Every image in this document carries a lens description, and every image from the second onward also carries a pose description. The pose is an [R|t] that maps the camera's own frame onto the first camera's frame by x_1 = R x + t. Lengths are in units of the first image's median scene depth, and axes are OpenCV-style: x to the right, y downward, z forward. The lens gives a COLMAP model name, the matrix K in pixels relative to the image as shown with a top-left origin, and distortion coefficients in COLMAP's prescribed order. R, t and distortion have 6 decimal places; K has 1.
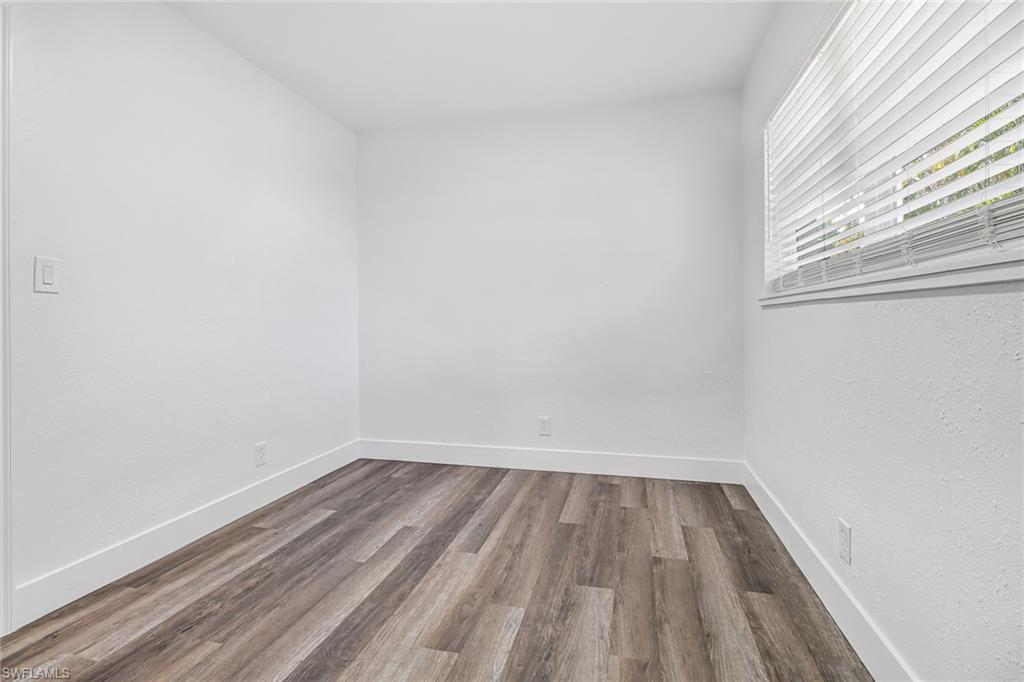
lens RADIAL K [[502.4, 0, 511.8], [0, 502.4, 324.0], [0, 0, 1]] dist [0.001327, -0.014382]
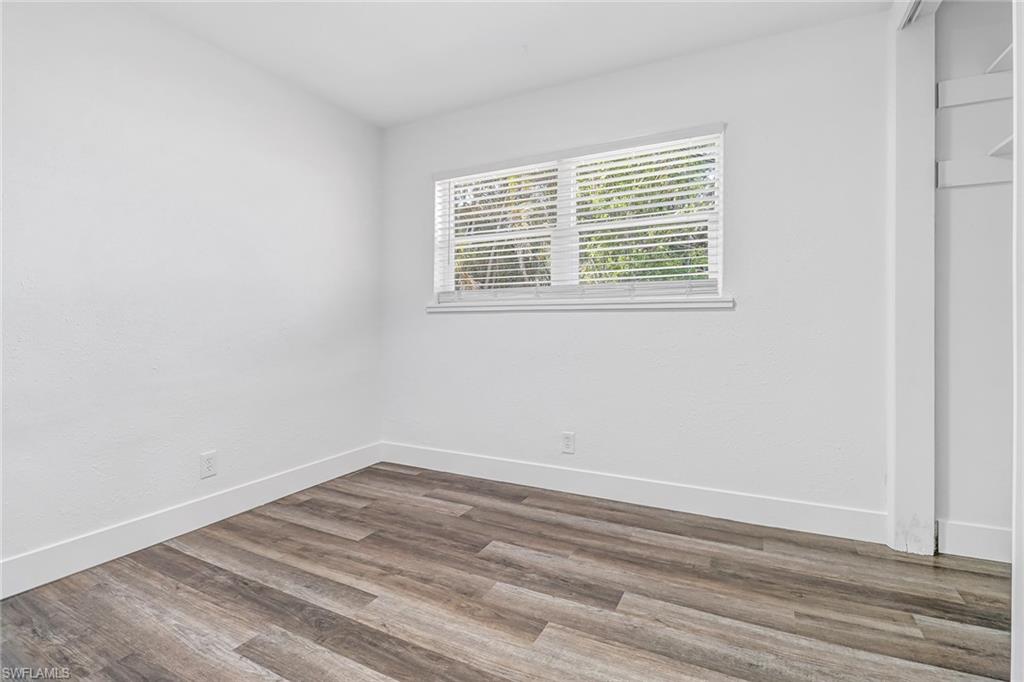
lens RADIAL K [[502.4, 0, 511.8], [0, 502.4, 324.0], [0, 0, 1]] dist [0.001327, -0.014382]
pose [[0.201399, -0.002076, 0.979507, -0.789265], [0.009327, 0.999956, 0.000202, -0.004954], [-0.979465, 0.009095, 0.201409, 0.551004]]
